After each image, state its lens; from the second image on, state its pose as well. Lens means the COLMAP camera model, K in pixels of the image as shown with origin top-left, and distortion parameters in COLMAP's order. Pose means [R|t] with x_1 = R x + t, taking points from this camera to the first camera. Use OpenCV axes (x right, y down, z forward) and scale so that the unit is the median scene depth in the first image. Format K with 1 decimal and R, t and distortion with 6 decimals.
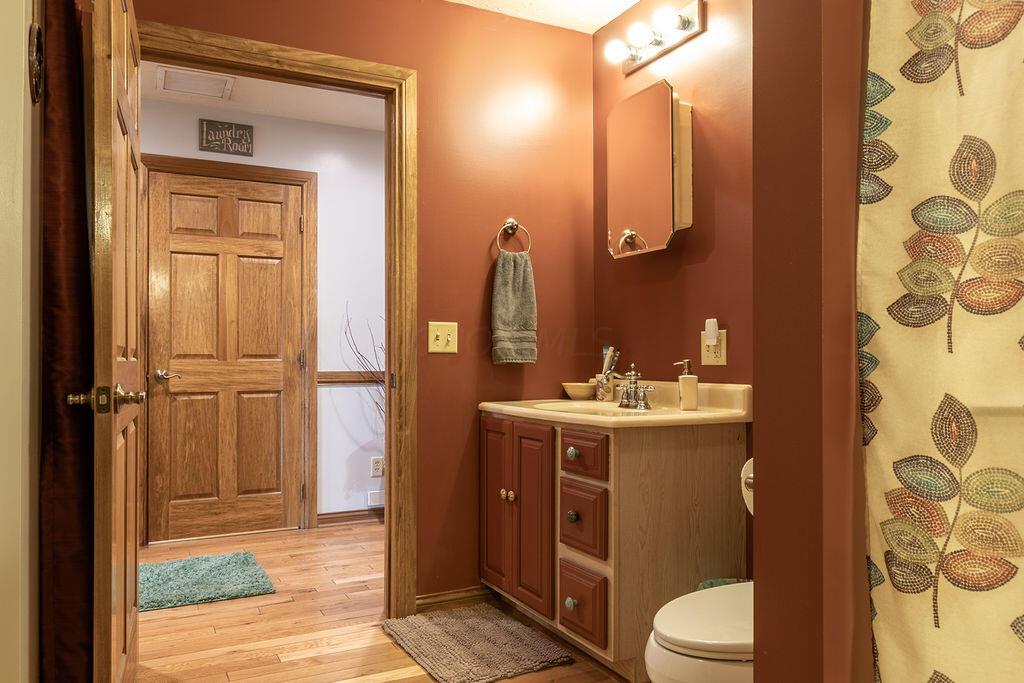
lens RADIAL K [[756.4, 0, 512.2], [0, 756.4, 347.0], [0, 0, 1]] dist [-0.000358, -0.000103]
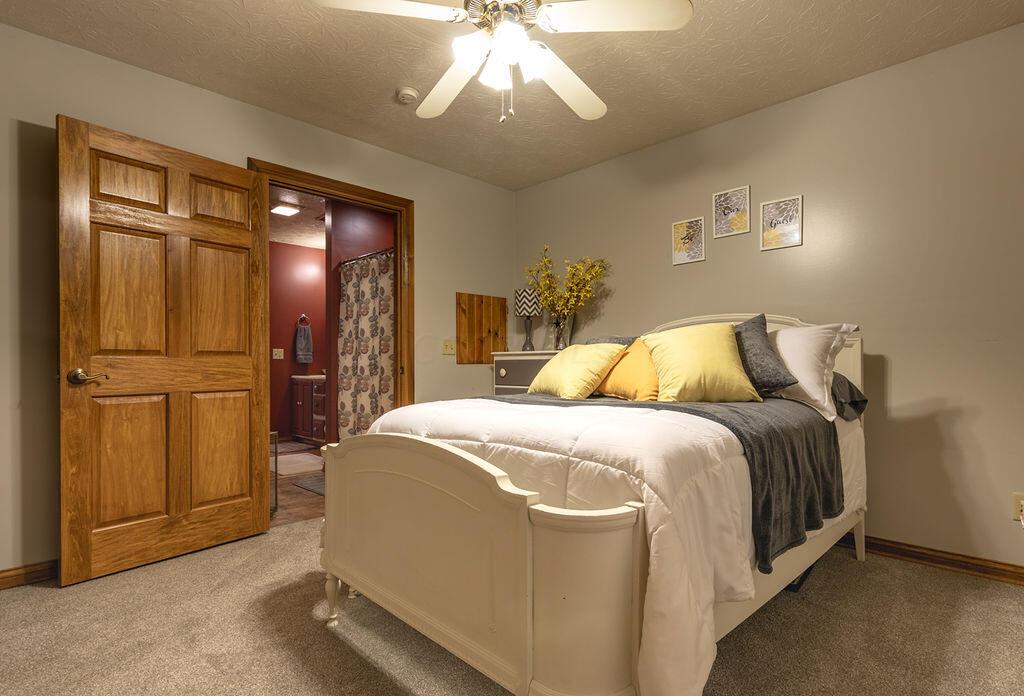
lens RADIAL K [[504.3, 0, 511.0], [0, 504.3, 357.5], [0, 0, 1]] dist [0.027803, 0.000013]
pose [[0.951455, -0.000768, 0.307787, 0.171013], [-0.001029, 0.999983, 0.005678, -0.012400], [-0.307786, -0.005719, 0.951438, -1.221654]]
